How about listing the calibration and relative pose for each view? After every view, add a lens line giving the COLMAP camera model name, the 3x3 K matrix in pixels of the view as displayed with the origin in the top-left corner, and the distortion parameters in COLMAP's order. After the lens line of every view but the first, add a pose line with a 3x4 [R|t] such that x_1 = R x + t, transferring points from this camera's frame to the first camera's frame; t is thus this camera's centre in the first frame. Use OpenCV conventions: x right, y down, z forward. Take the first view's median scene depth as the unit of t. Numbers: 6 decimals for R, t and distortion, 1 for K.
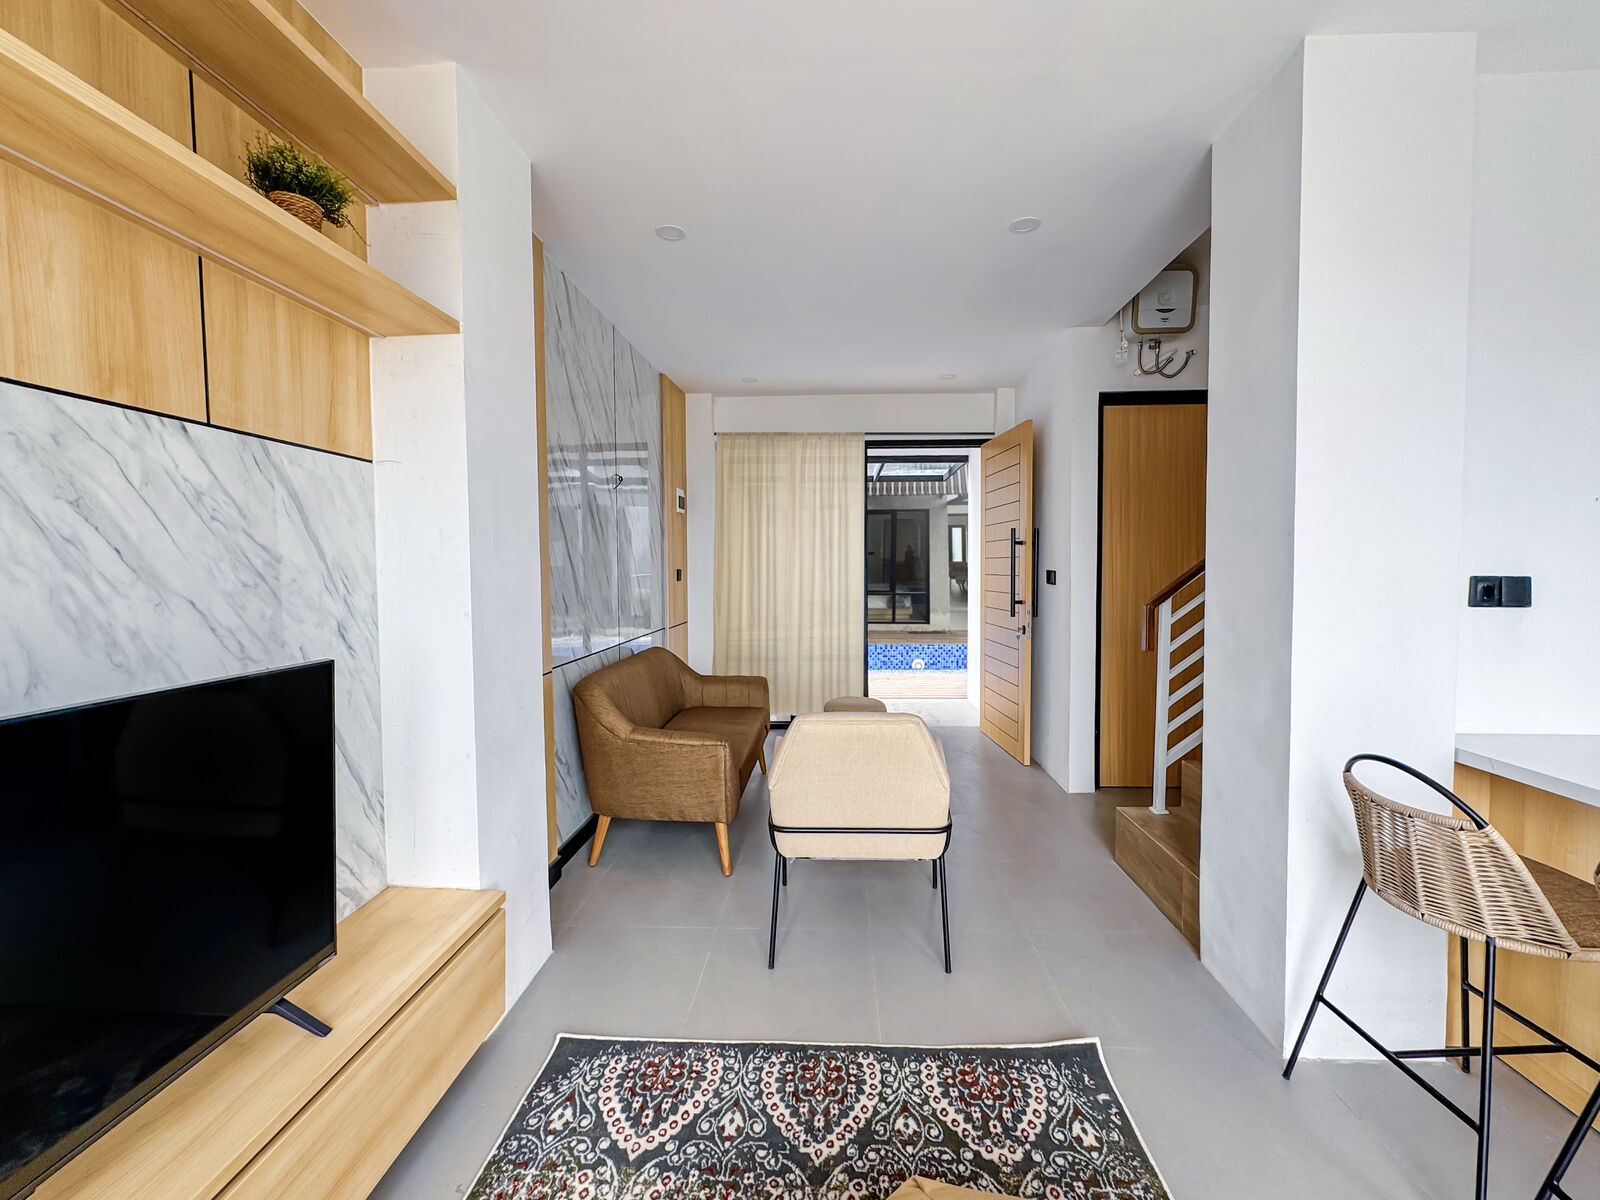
lens RADIAL K [[653.7, 0, 814.1], [0, 653.7, 592.6], [0, 0, 1]] dist [-0.003667, 0.000255]
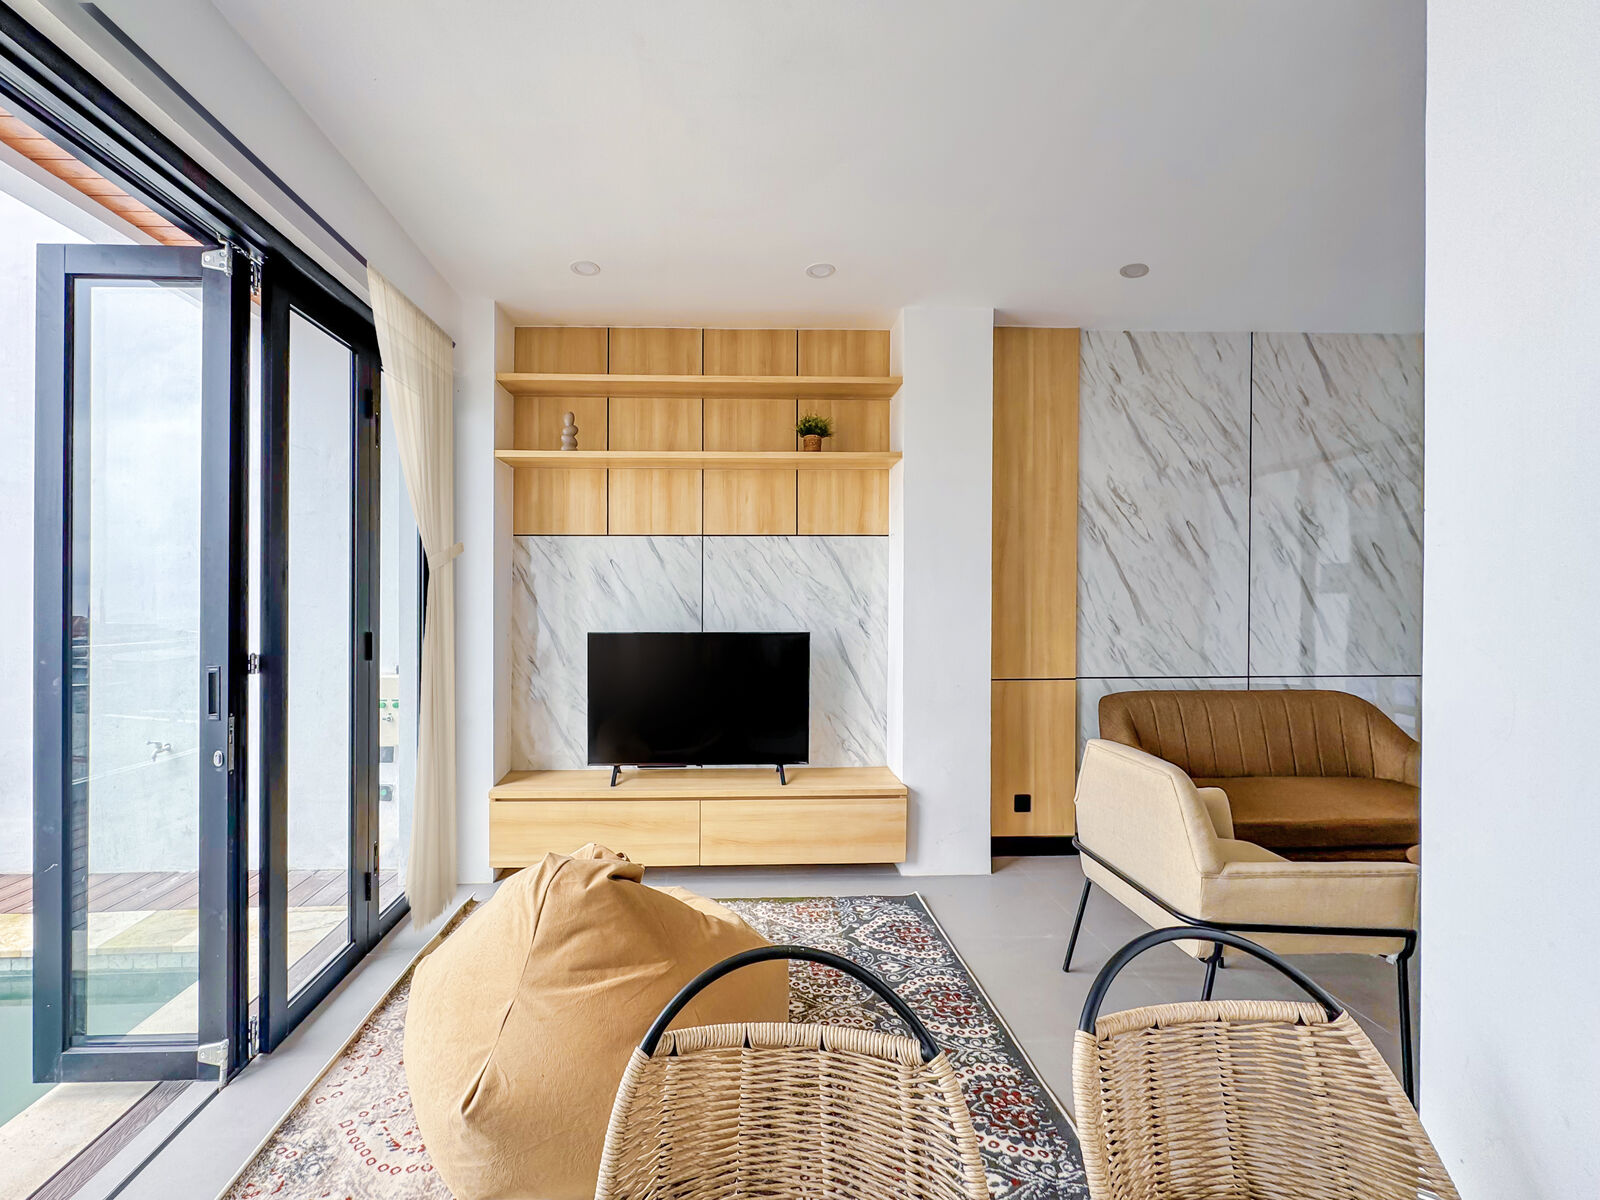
lens RADIAL K [[653.7, 0, 742.1], [0, 653.7, 597.6], [0, 0, 1]] dist [-0.003667, 0.000255]
pose [[0.060129, 0.006004, -0.998173, 1.330239], [-0.041057, 0.999151, 0.003537, -0.014139], [0.997346, 0.040769, 0.060325, 0.541823]]
